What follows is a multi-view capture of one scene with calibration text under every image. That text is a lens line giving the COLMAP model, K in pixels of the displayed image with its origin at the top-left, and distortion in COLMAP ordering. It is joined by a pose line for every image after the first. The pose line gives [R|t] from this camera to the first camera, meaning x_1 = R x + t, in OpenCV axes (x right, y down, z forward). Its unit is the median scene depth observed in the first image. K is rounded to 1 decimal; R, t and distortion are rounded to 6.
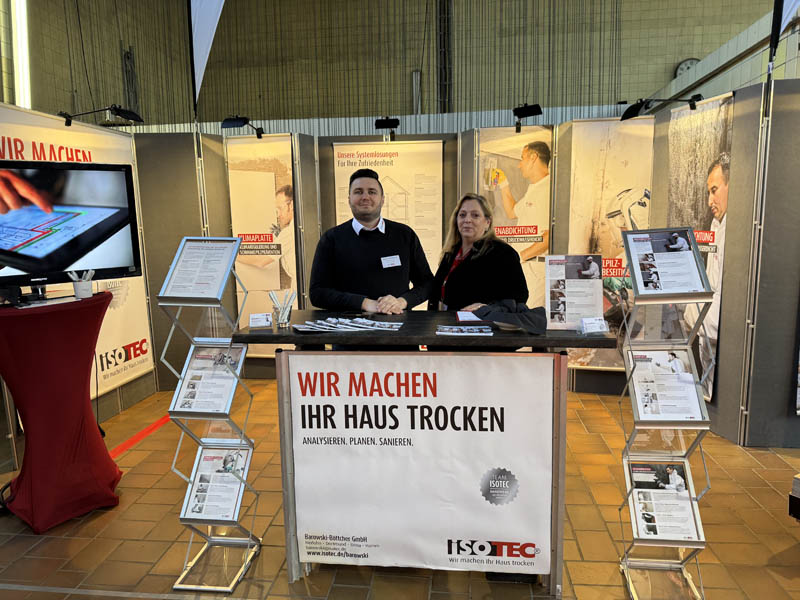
lens RADIAL K [[562.5, 0, 399.6], [0, 562.5, 311.8], [0, 0, 1]] dist [-0.018164, -0.000761]
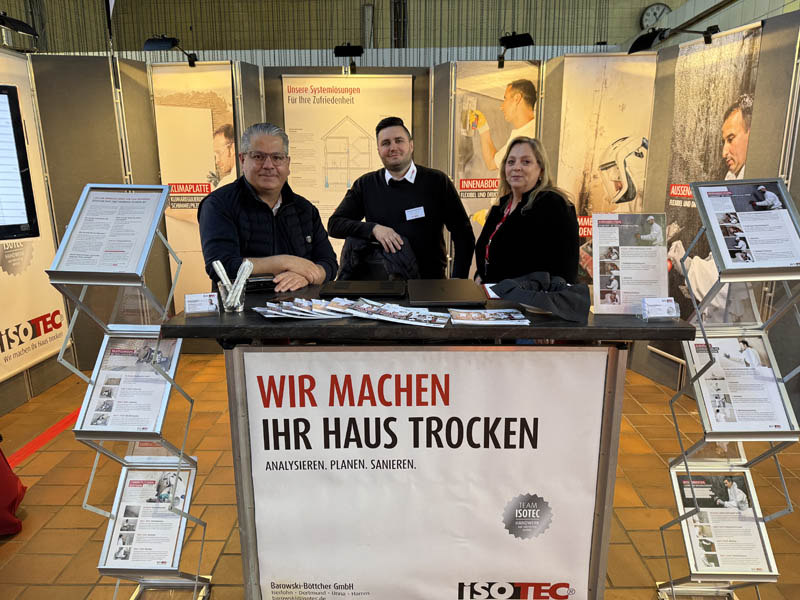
lens RADIAL K [[562.5, 0, 399.6], [0, 562.5, 311.8], [0, 0, 1]] dist [-0.018164, -0.000761]
pose [[0.994900, -0.010611, 0.100307, -0.067135], [0.002604, 0.996822, 0.079624, -0.028868], [-0.100833, -0.078957, 0.991765, 0.259313]]
